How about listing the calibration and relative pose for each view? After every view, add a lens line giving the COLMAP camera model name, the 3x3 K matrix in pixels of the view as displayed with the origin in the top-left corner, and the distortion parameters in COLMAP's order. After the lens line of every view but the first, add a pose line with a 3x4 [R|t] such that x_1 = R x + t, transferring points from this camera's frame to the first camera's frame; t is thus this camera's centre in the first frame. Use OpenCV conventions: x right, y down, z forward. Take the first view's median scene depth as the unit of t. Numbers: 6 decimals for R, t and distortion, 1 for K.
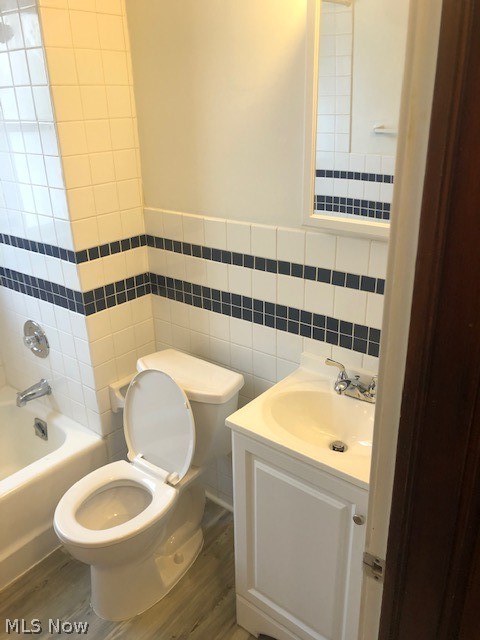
lens RADIAL K [[522.3, 0, 240.0], [0, 522.3, 320.0], [0, 0, 1]] dist [0.002760, -0.002275]
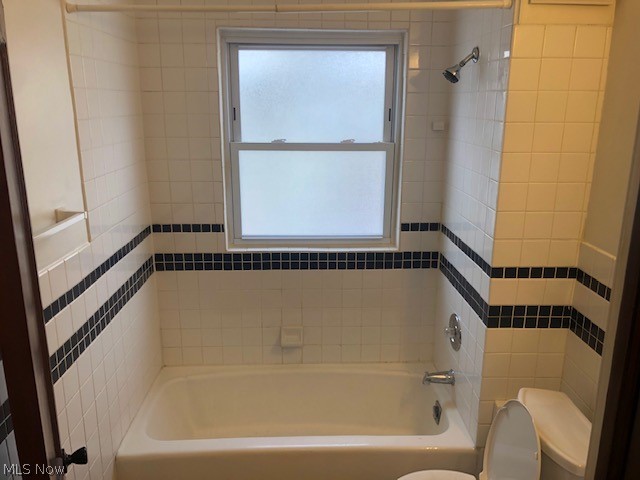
lens RADIAL K [[522.3, 0, 320.0], [0, 522.3, 240.0], [0, 0, 1]] dist [0.002760, -0.002275]
pose [[0.654648, 0.221886, -0.722635, 0.193901], [-0.317506, 0.948250, 0.003527, -0.067678], [0.686021, 0.227132, 0.691220, 0.006707]]
